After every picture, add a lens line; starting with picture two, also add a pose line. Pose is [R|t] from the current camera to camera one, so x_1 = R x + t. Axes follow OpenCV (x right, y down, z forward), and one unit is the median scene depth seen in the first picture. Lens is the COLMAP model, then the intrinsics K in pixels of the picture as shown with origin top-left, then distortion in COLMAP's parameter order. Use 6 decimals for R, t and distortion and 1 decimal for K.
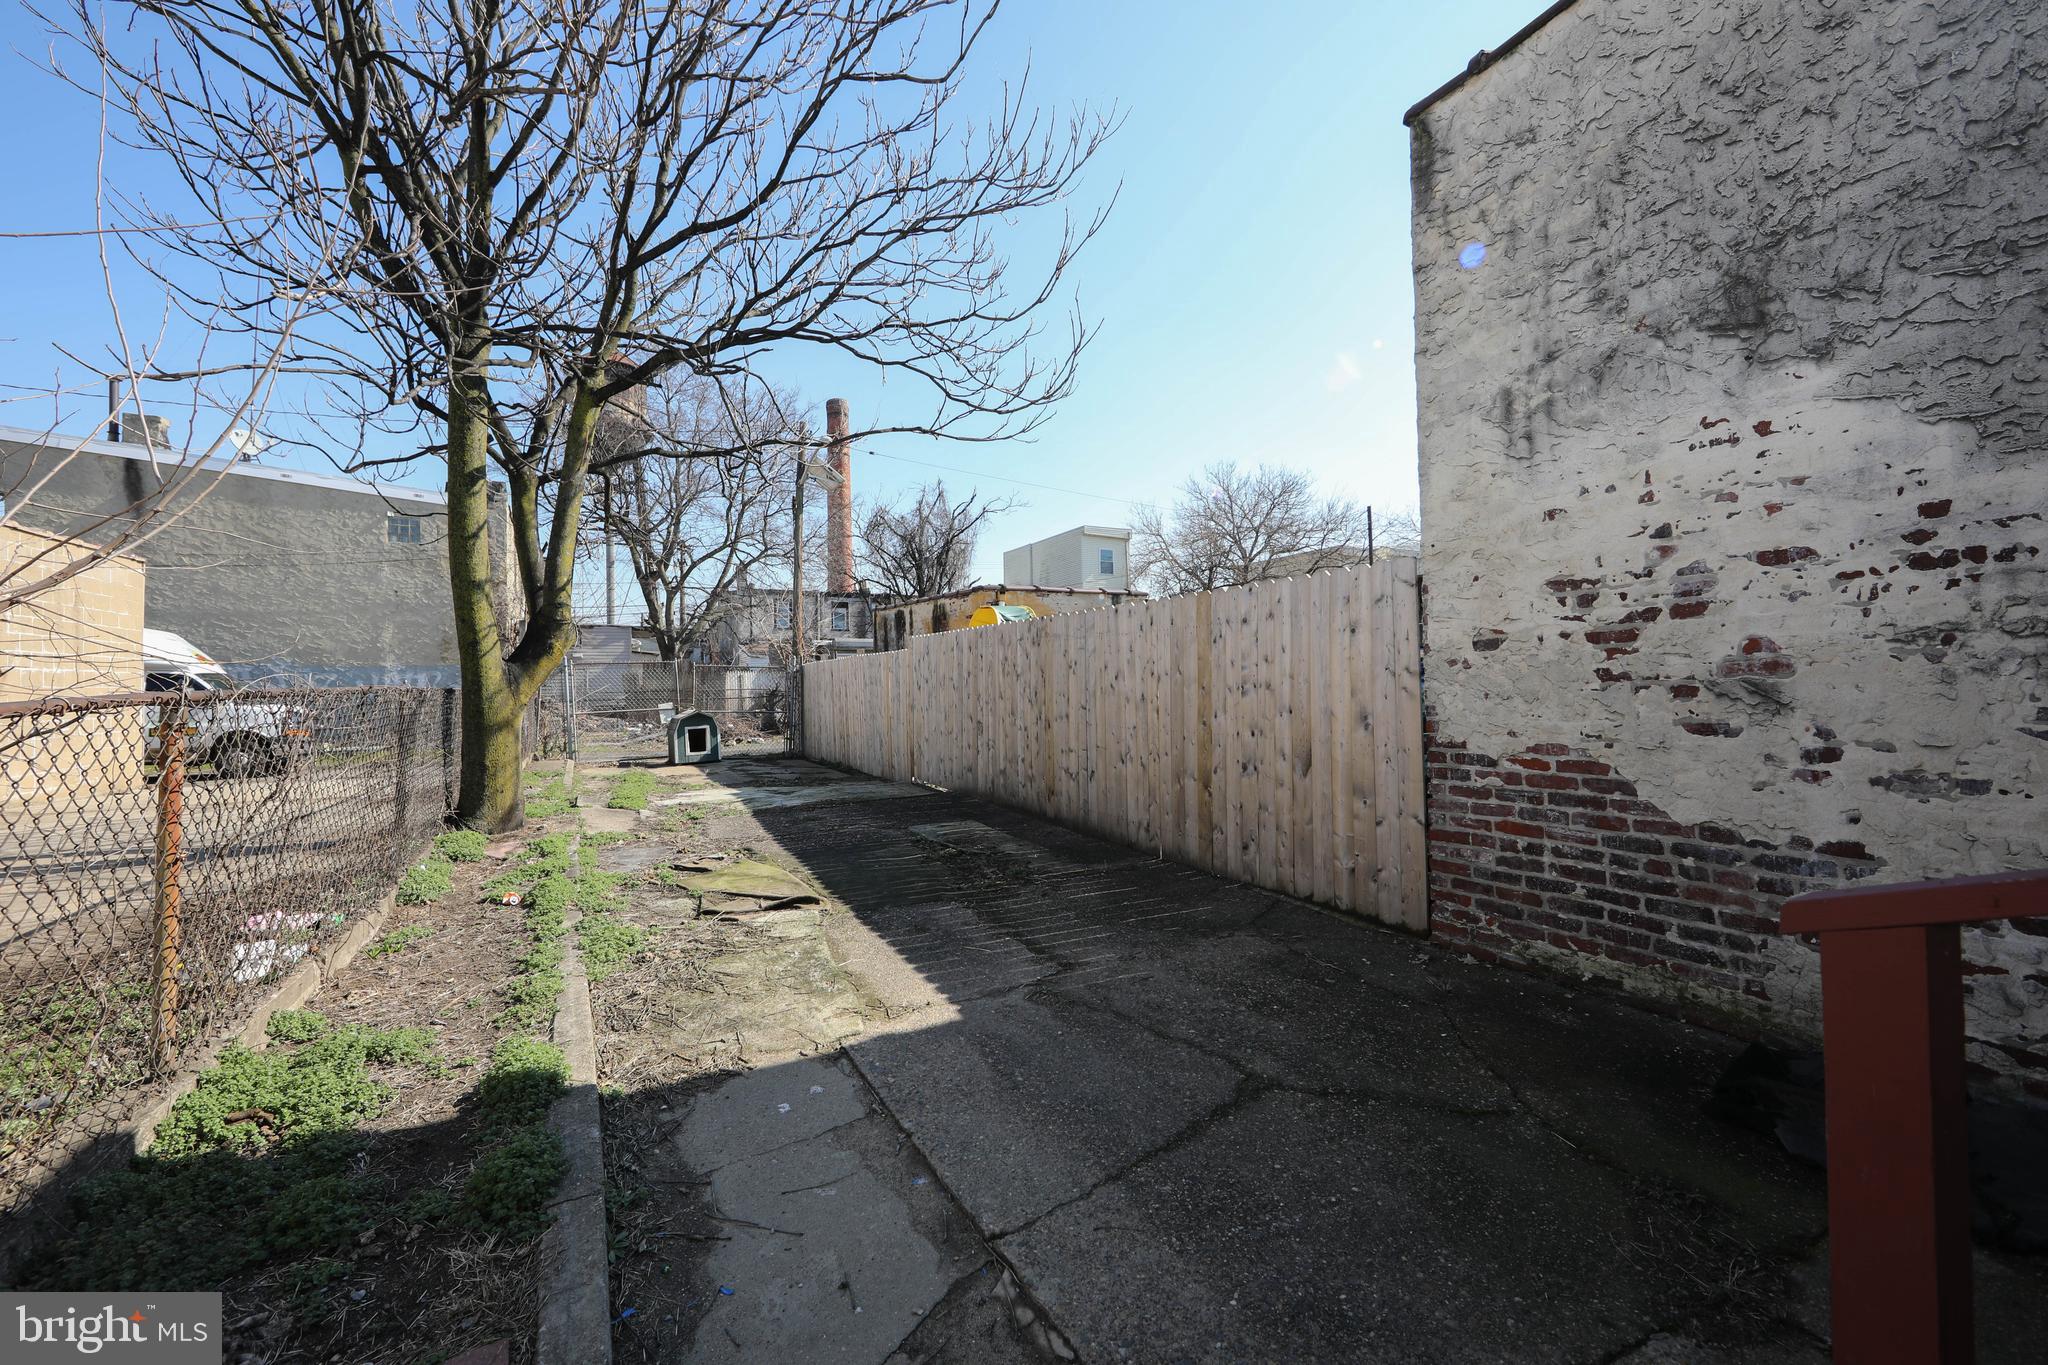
lens RADIAL K [[816.9, 0, 1017.5], [0, 816.9, 689.3], [0, 0, 1]] dist [-0.011640, 0.000678]
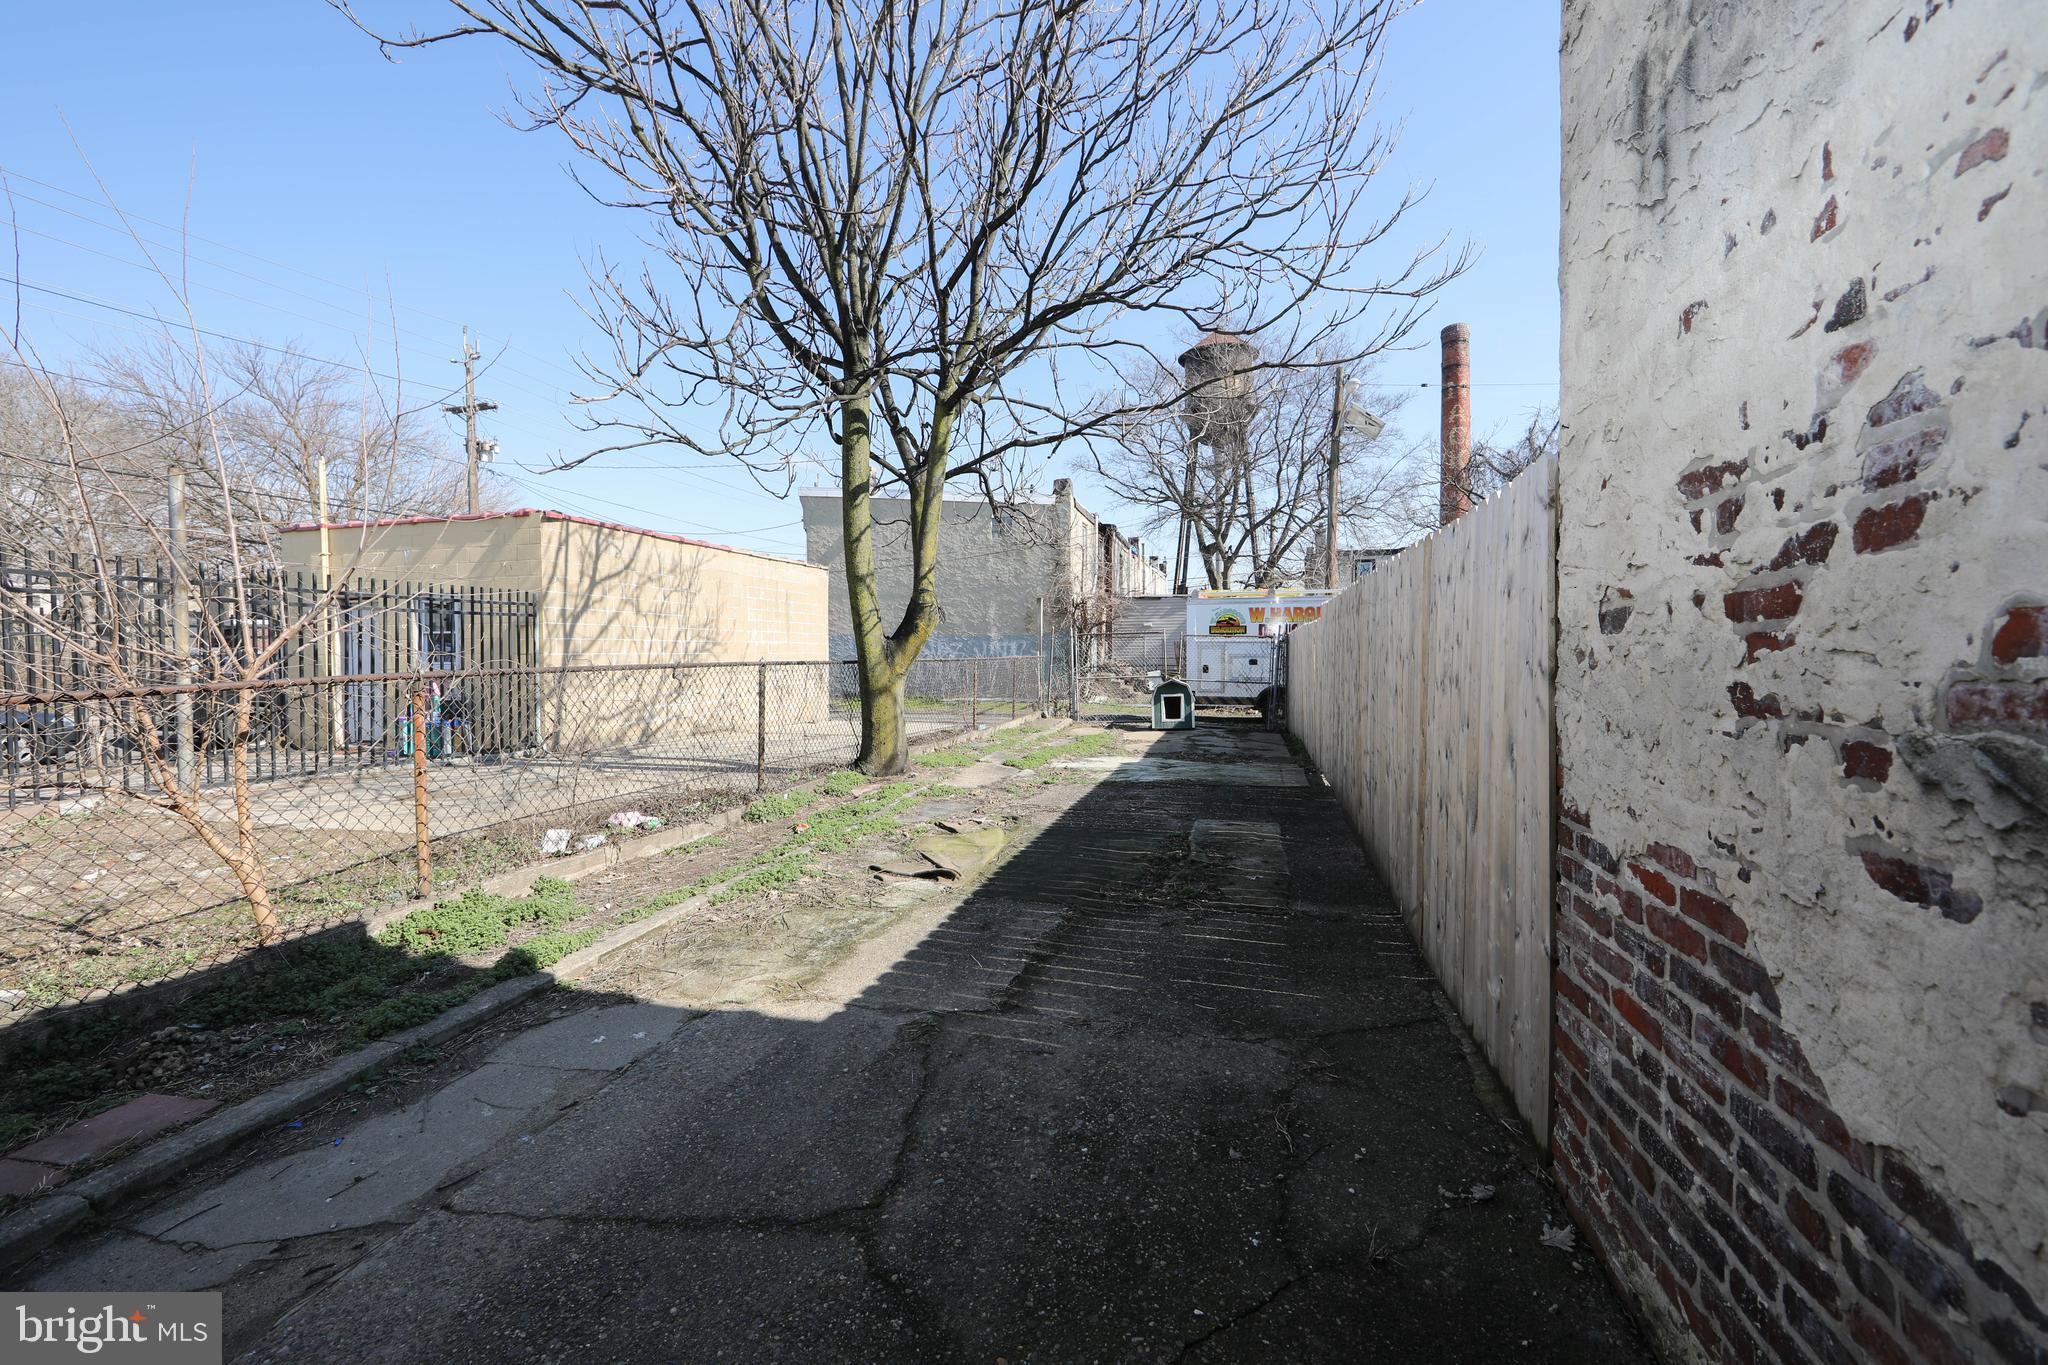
lens RADIAL K [[816.9, 0, 1017.5], [0, 816.9, 689.3], [0, 0, 1]] dist [-0.011640, 0.000678]
pose [[0.725500, 0.039614, -0.687081, 0.707612], [-0.008550, 0.998784, 0.048557, -0.037452], [0.688169, -0.029353, 0.724956, 0.443679]]
